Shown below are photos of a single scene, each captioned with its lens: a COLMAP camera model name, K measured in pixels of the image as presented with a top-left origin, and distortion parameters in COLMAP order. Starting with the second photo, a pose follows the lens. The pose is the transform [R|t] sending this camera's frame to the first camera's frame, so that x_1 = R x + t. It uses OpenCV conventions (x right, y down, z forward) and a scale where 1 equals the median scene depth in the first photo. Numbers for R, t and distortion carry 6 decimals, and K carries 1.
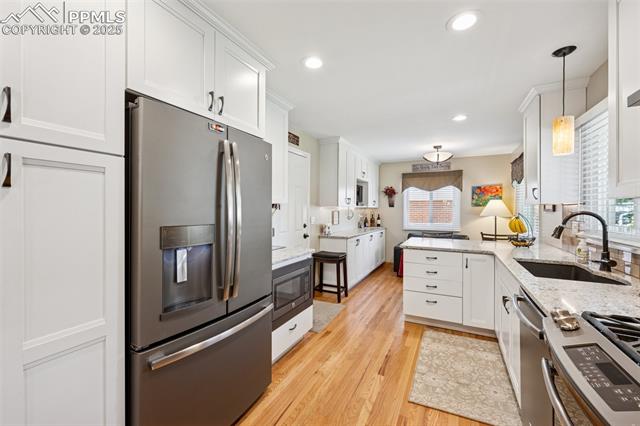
lens RADIAL K [[267.7, 0, 321.2], [0, 267.7, 210.5], [0, 0, 1]] dist [-0.000507, 0.001295]
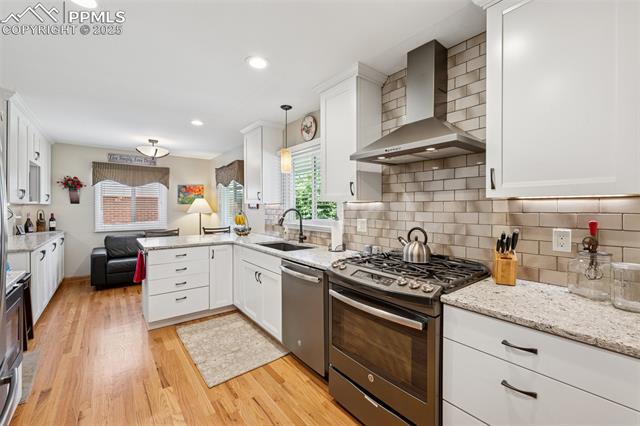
lens RADIAL K [[267.7, 0, 321.6], [0, 267.7, 209.5], [0, 0, 1]] dist [-0.000507, 0.001295]
pose [[0.420340, -0.008724, 0.907325, -0.255850], [0.001923, 0.999960, 0.008724, -0.003219], [-0.907364, -0.001922, 0.420340, 0.086179]]
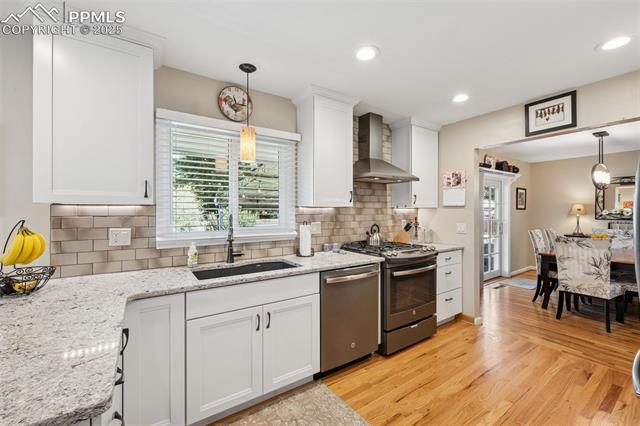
lens RADIAL K [[267.7, 0, 322.3], [0, 267.7, 209.7], [0, 0, 1]] dist [-0.000507, 0.001295]
pose [[-0.875332, 0.001403, 0.483520, 0.063927], [-0.000253, 0.999994, -0.003360, -0.006363], [-0.483522, -0.003063, -0.875327, 1.052772]]
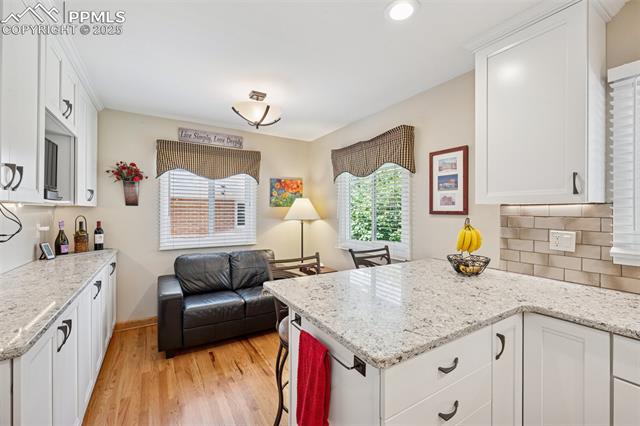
lens RADIAL K [[267.7, 0, 320.4], [0, 267.7, 212.1], [0, 0, 1]] dist [-0.000507, 0.001295]
pose [[0.522631, -0.004973, 0.852545, 0.057557], [0.001343, 0.999987, 0.005009, -0.006626], [-0.852558, -0.001473, 0.522630, 0.884648]]
